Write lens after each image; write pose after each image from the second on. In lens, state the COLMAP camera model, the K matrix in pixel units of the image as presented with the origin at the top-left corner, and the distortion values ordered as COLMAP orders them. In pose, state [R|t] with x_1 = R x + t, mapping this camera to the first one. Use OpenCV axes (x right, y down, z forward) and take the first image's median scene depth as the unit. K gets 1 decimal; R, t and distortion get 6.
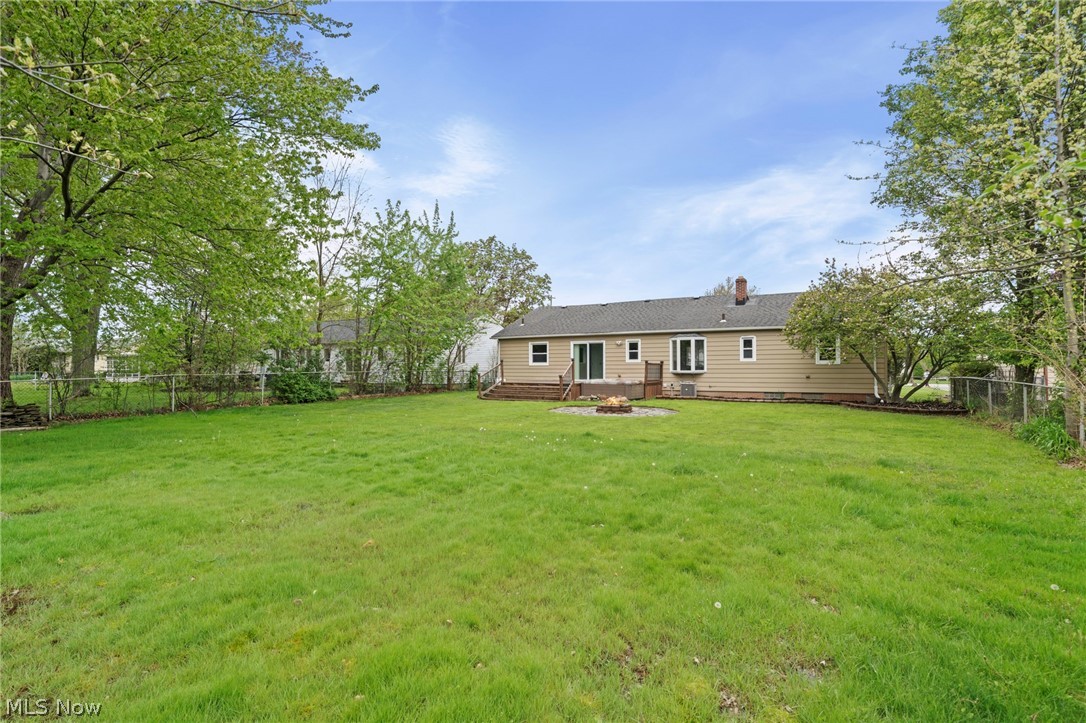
lens RADIAL K [[532.8, 0, 542.5], [0, 532.8, 361.7], [0, 0, 1]] dist [0.000273, 0.000020]
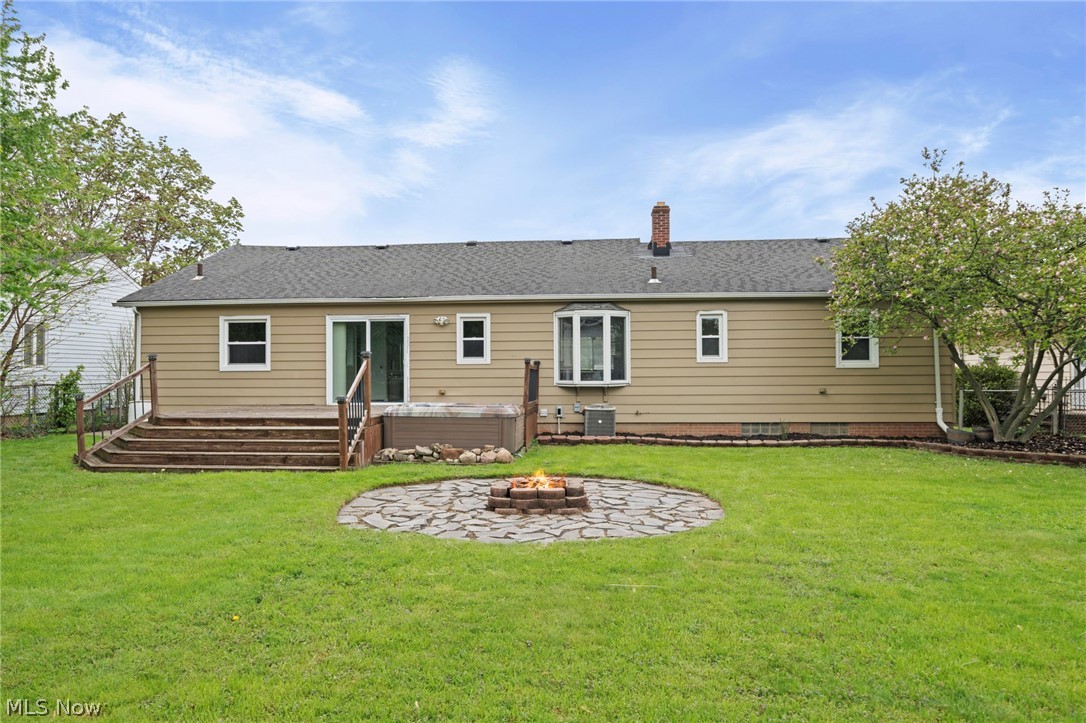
lens RADIAL K [[733.1, 0, 544.4], [0, 733.1, 365.0], [0, 0, 1]] dist [-0.006325, -0.001251]
pose [[0.904684, 0.002523, 0.426076, -0.043614], [-0.001832, 0.999996, -0.002032, 0.003525], [-0.426080, 0.001058, 0.904685, 0.398926]]
